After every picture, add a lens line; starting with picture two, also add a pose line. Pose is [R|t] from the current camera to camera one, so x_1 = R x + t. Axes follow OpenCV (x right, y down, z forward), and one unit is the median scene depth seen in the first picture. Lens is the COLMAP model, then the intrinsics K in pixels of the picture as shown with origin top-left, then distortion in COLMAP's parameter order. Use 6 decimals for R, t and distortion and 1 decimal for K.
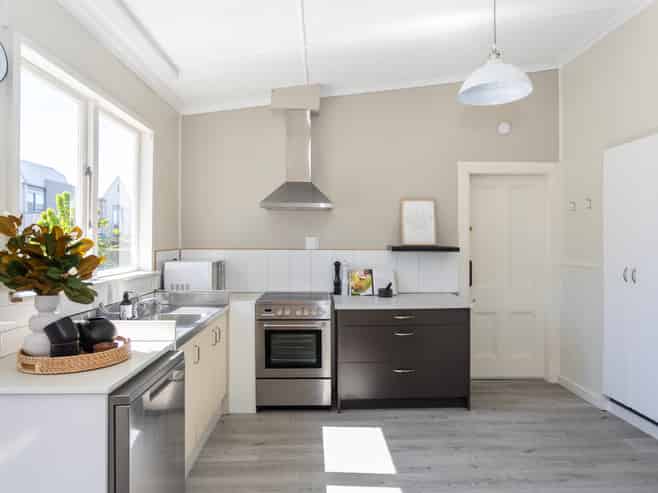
lens RADIAL K [[436.9, 0, 329.0], [0, 436.9, 246.5], [0, 0, 1]] dist [-0.004194, -0.000141]
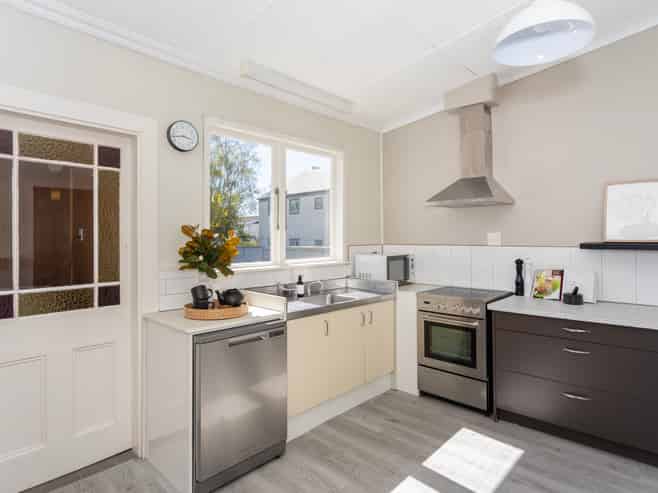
lens RADIAL K [[387.2, 0, 301.7], [0, 387.2, 233.8], [0, 0, 1]] dist [-0.000616, 0.001380]
pose [[0.681972, -0.012676, -0.731268, 0.337496], [-0.000896, 0.999835, -0.018166, -0.004164], [0.731378, 0.013044, 0.681848, 0.125858]]
